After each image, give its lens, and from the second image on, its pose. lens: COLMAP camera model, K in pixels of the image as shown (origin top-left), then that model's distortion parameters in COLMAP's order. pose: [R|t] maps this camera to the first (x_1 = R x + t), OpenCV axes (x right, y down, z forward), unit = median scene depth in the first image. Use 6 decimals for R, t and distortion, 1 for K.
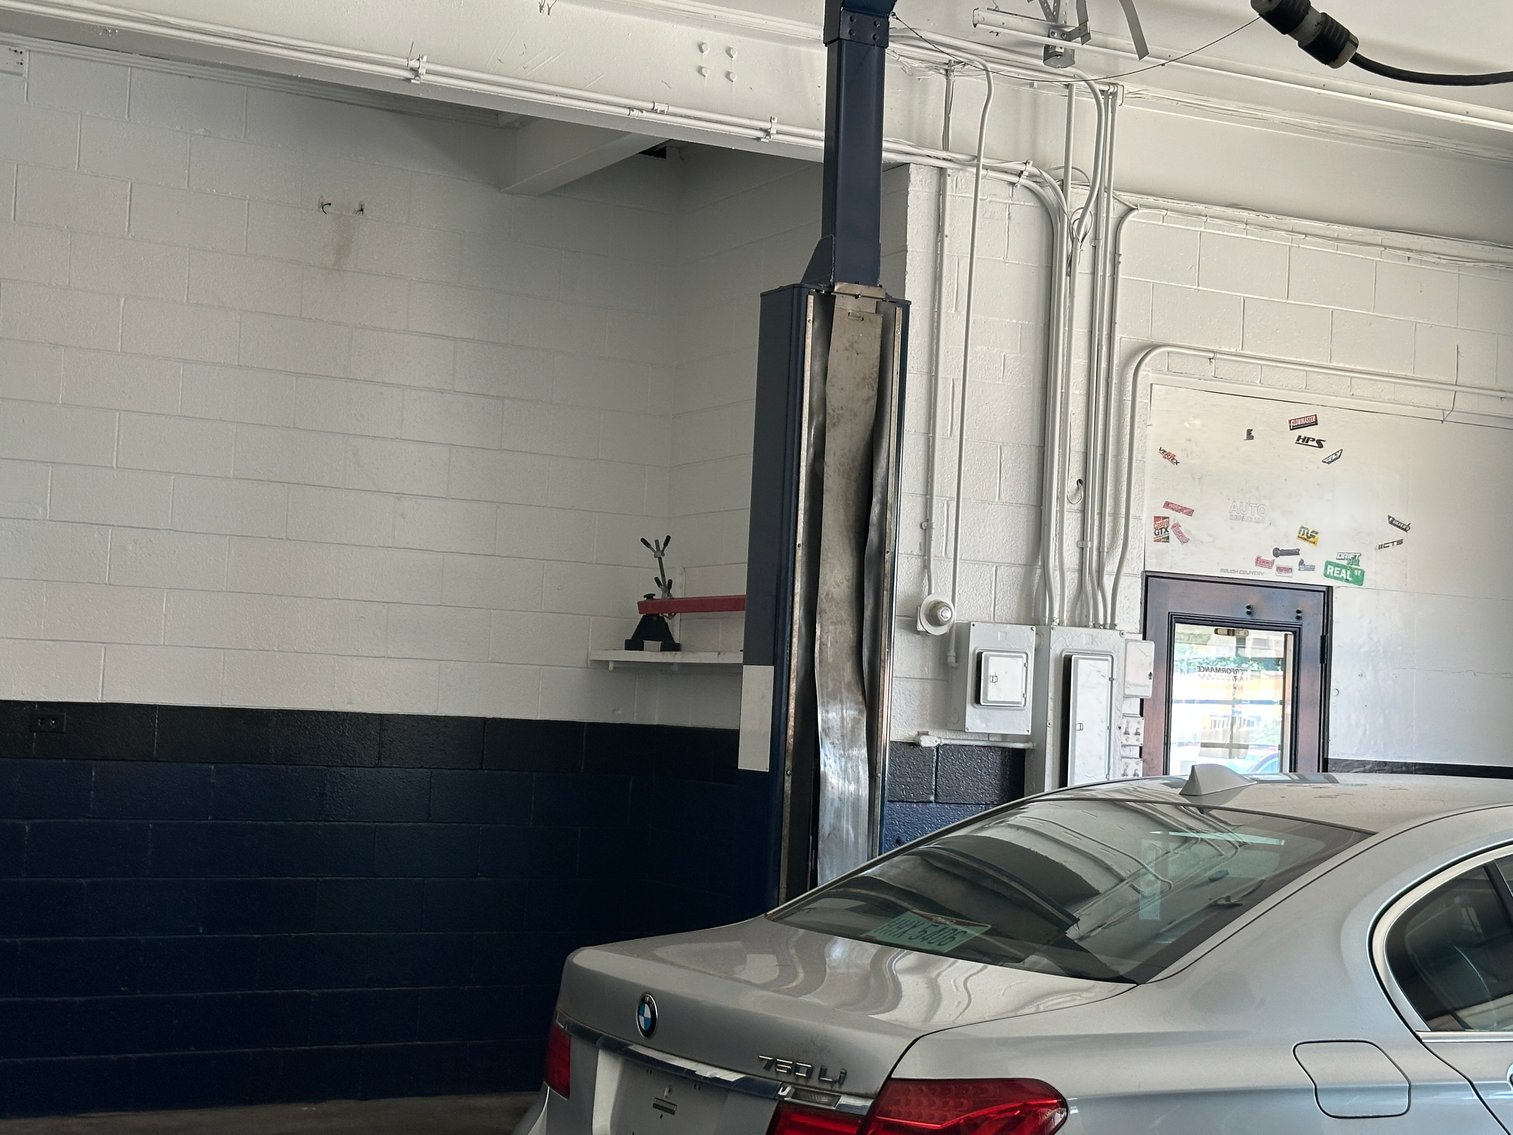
lens RADIAL K [[2226.3, 0, 753.4], [0, 2226.3, 579.7], [0, 0, 1]] dist [0.137556, 0.000000]
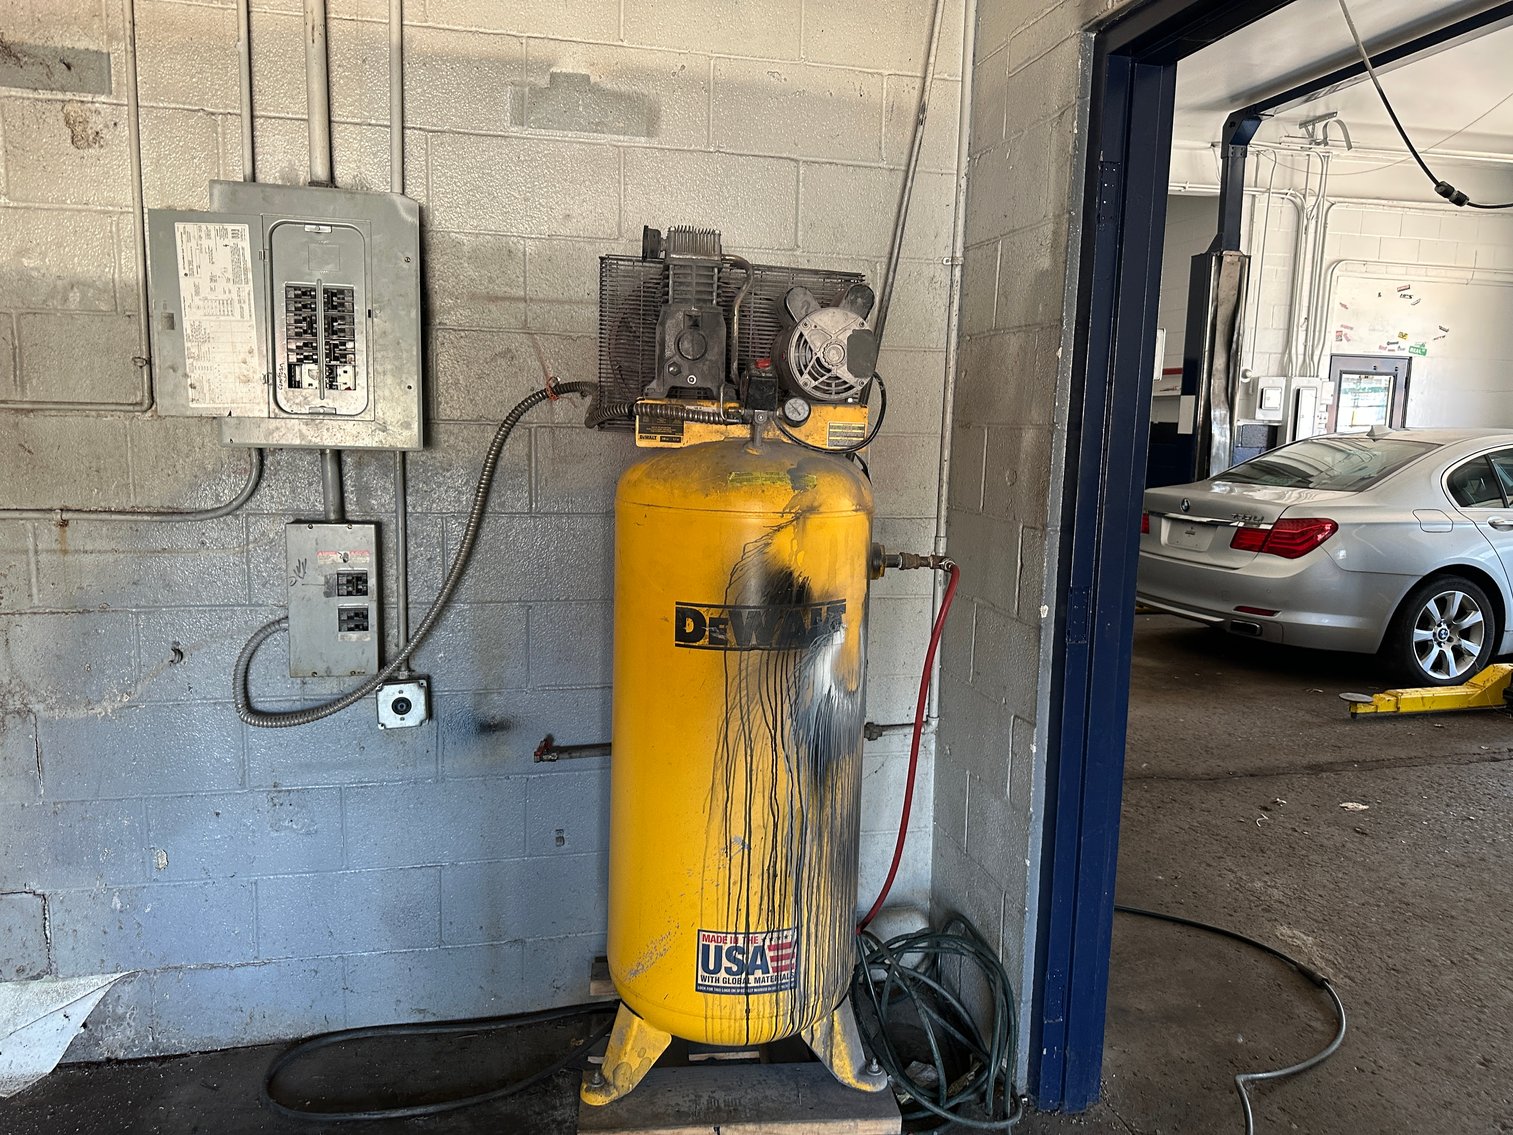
lens RADIAL K [[1064.6, 0, 757.0], [0, 1064.6, 554.6], [0, 0, 1]] dist [0.042769, -0.053583]
pose [[0.966284, 0.009616, -0.257300, -0.140327], [0.036083, 0.984384, 0.172299, -0.013034], [0.254939, -0.175774, 0.950847, -0.360152]]
